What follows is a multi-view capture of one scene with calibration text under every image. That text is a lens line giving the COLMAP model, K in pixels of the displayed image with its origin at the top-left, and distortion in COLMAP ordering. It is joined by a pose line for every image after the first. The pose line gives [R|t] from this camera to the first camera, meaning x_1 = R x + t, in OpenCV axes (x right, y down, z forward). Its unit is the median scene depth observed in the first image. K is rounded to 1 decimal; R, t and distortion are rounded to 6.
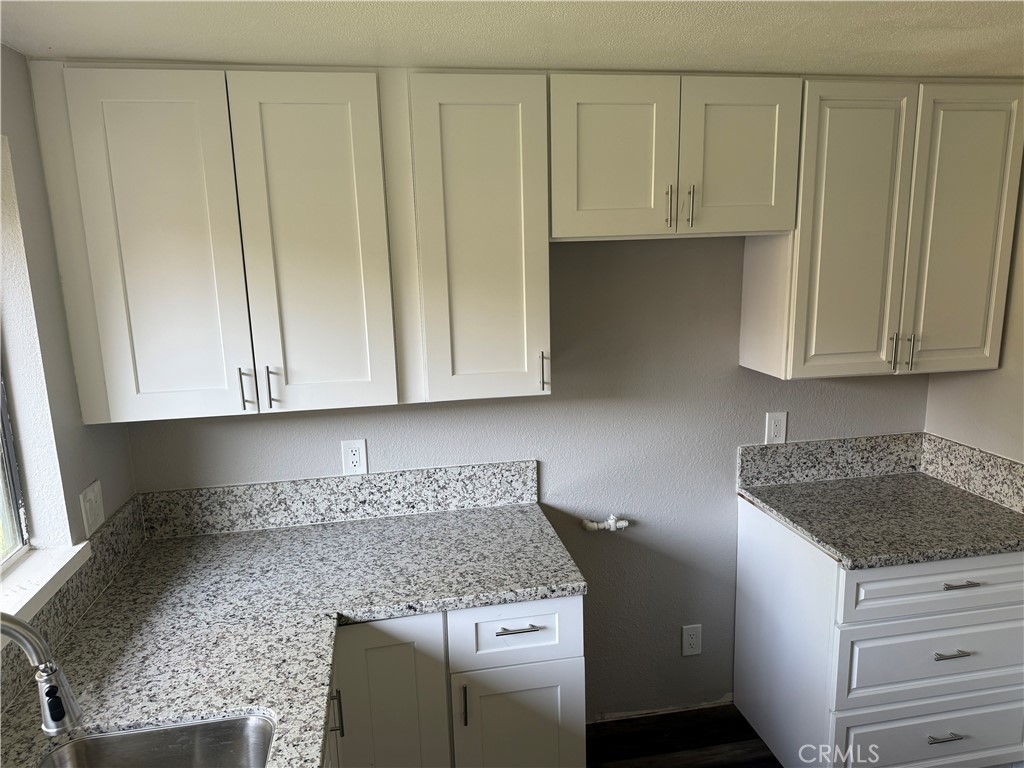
lens RADIAL K [[724.3, 0, 522.7], [0, 724.3, 379.6], [0, 0, 1]] dist [0.068189, -0.095870]
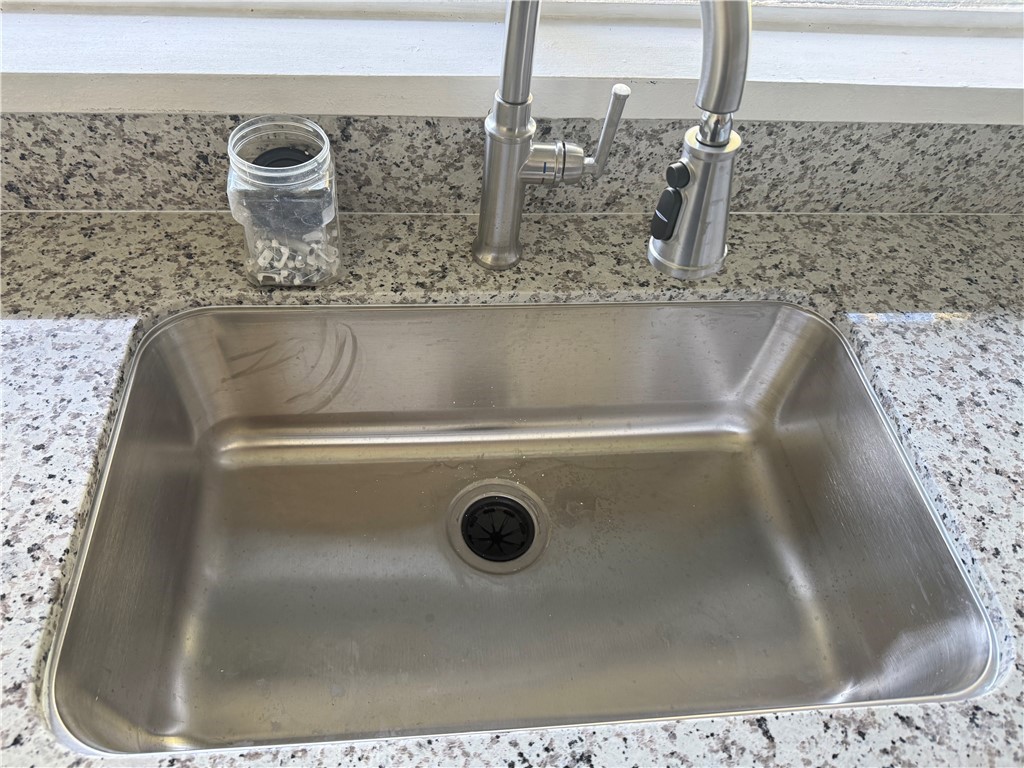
lens RADIAL K [[724.3, 0, 484.6], [0, 724.3, 384.6], [0, 0, 1]] dist [0.068189, -0.095870]
pose [[-0.115899, 0.790526, -0.601361, -0.124799], [-0.234888, 0.566455, 0.789909, 0.082858], [0.965088, 0.232802, 0.120033, 0.404287]]
